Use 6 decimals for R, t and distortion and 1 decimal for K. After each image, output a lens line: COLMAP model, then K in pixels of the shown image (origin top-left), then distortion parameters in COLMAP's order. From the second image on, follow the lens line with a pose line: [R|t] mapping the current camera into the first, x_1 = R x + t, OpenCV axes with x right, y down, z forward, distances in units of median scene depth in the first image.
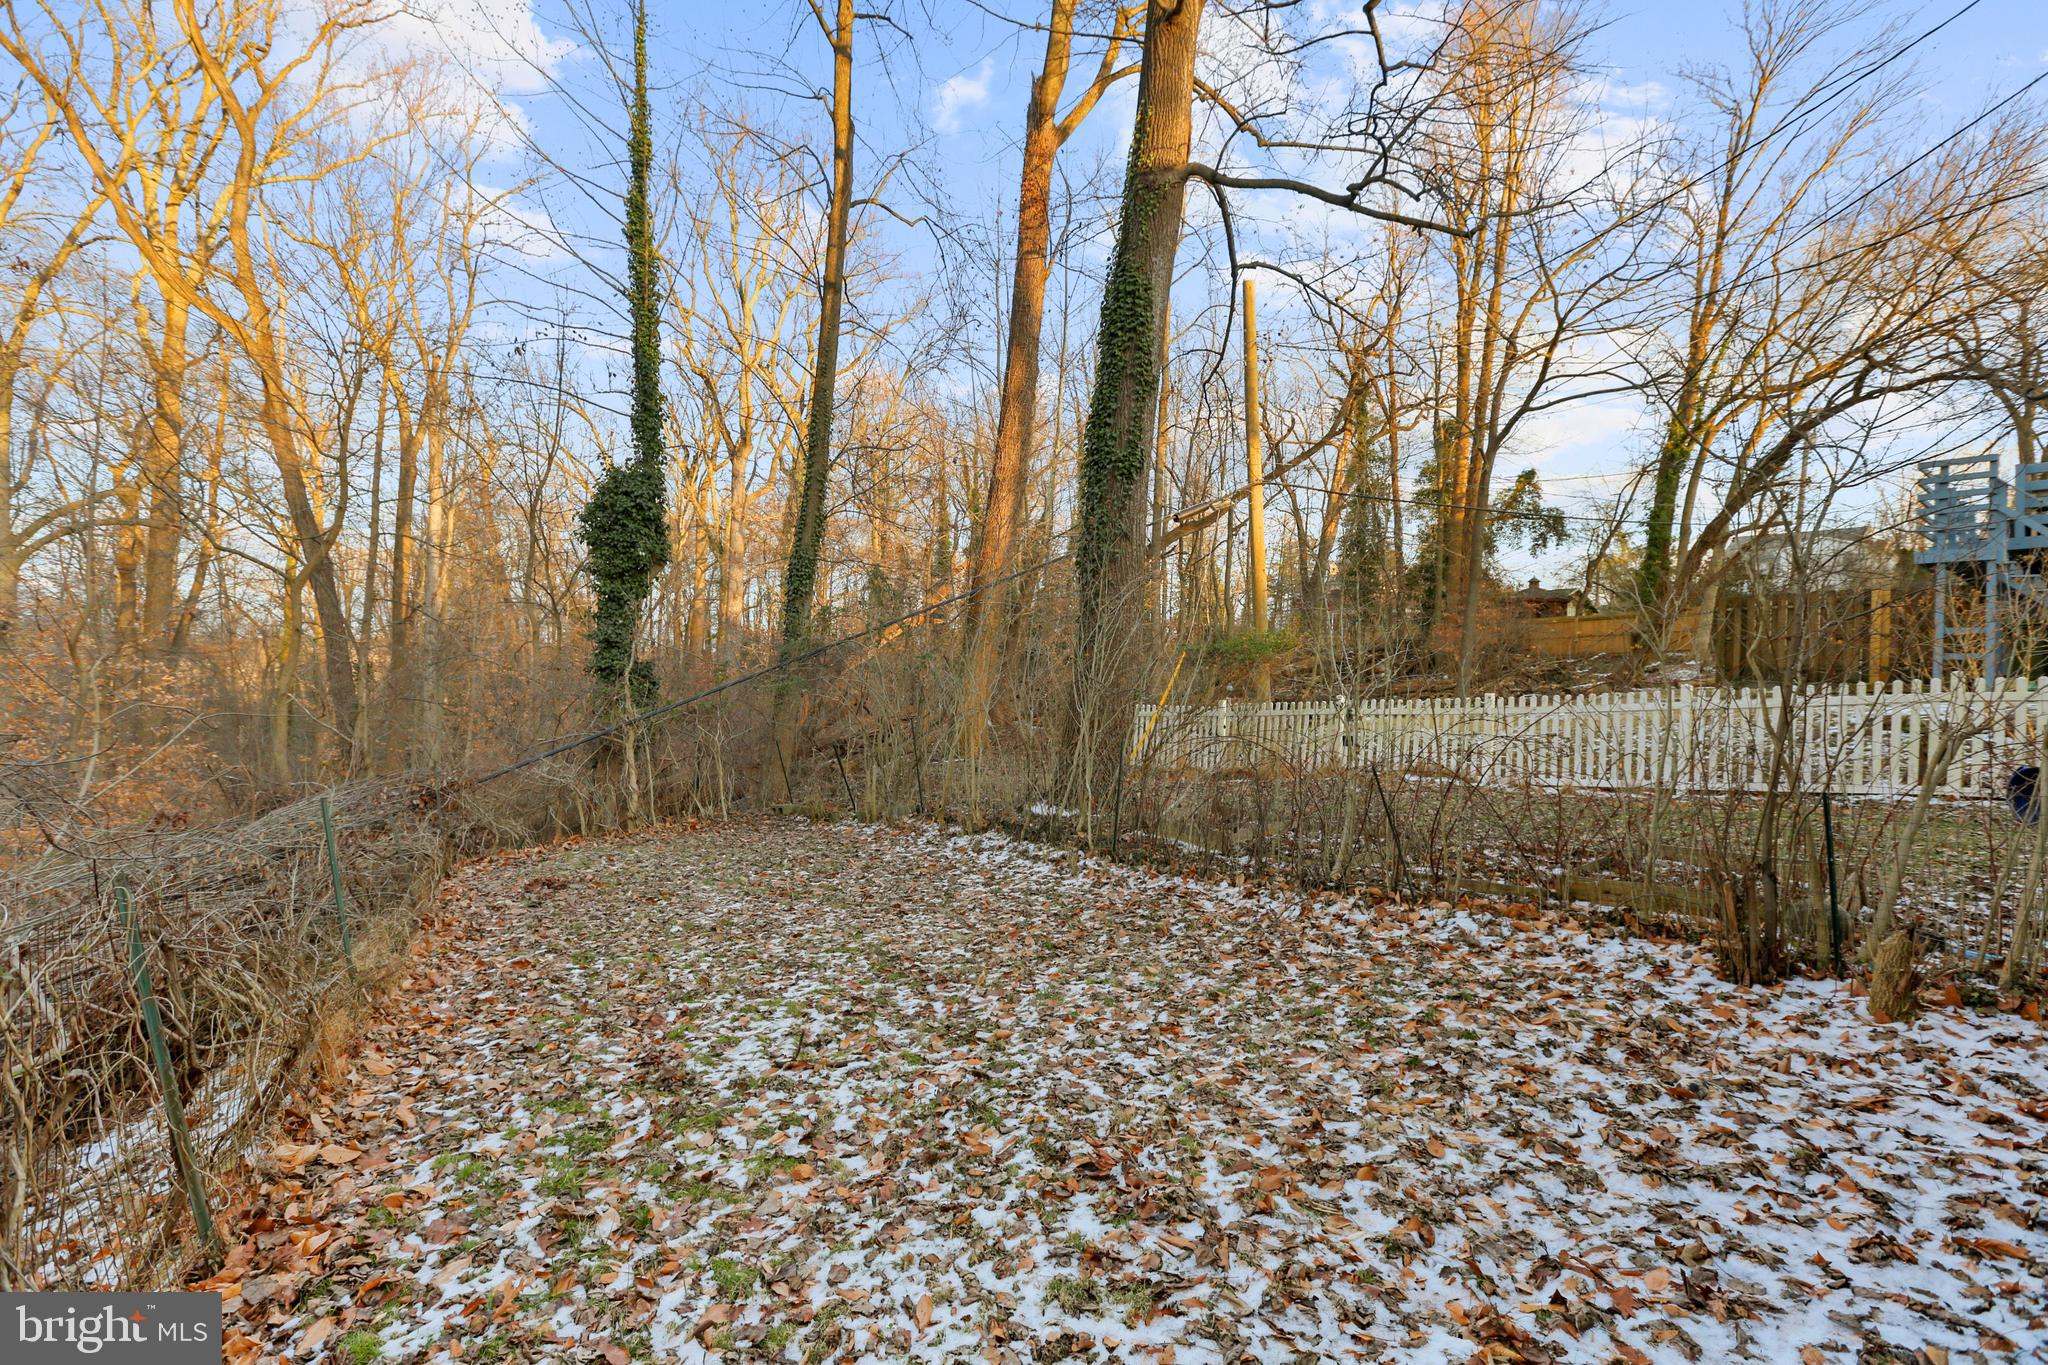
lens RADIAL K [[916.8, 0, 1023.7], [0, 916.8, 684.5], [0, 0, 1]] dist [-0.000345, -0.000093]
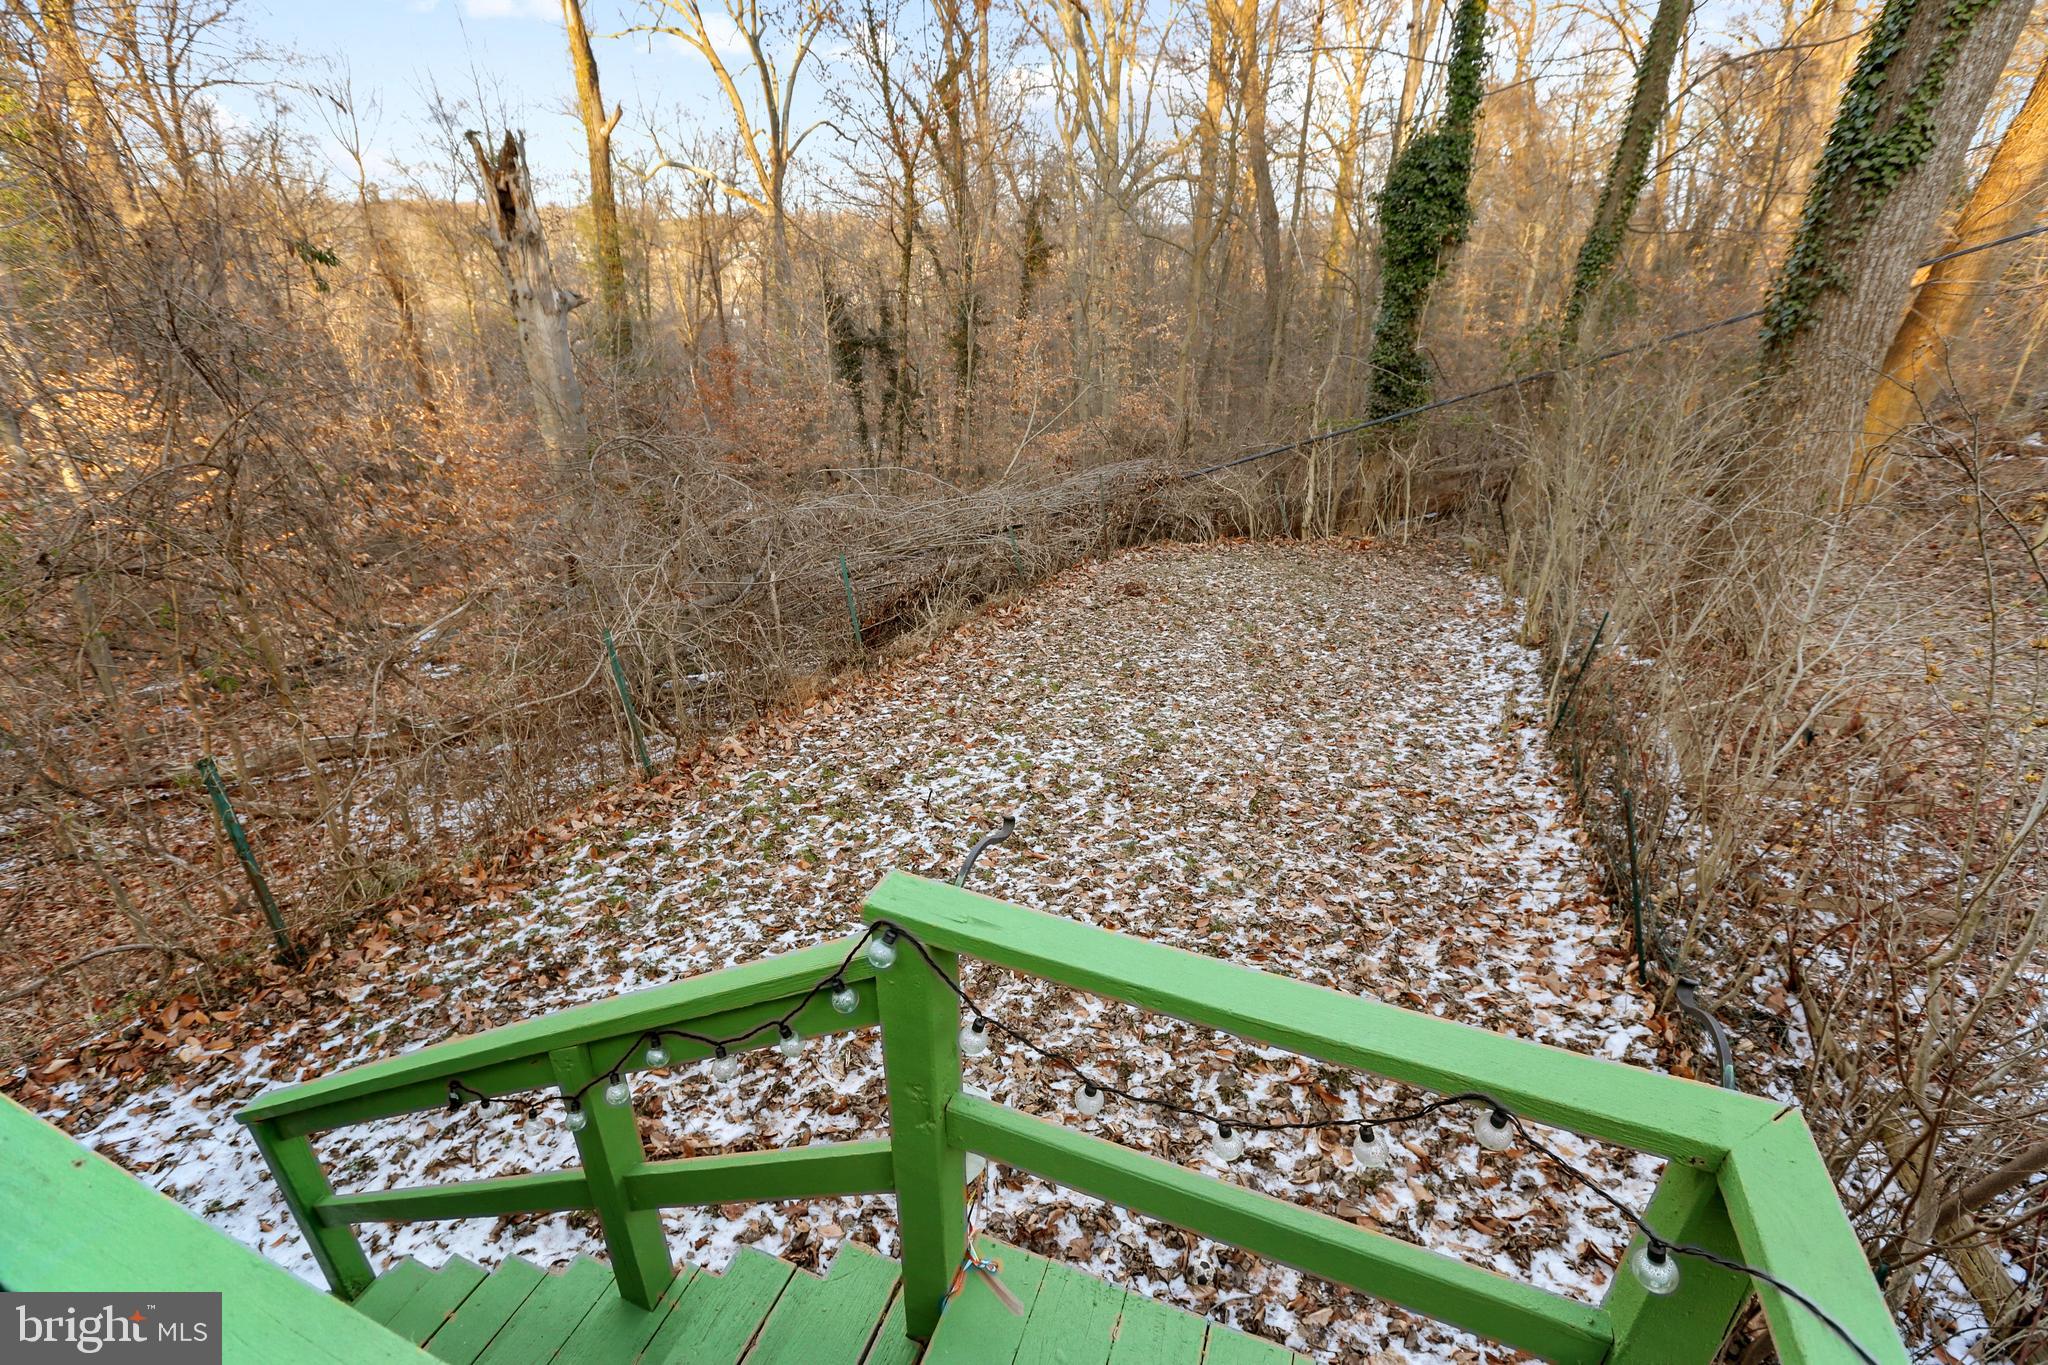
lens RADIAL K [[904.7, 0, 1016.5], [0, 904.7, 676.6], [0, 0, 1]] dist [-0.024420, -0.000002]
pose [[0.510537, 0.336947, -0.791087, 0.847070], [0.012881, 0.916922, 0.398858, -0.347808], [0.859759, -0.213822, 0.463782, 0.409897]]
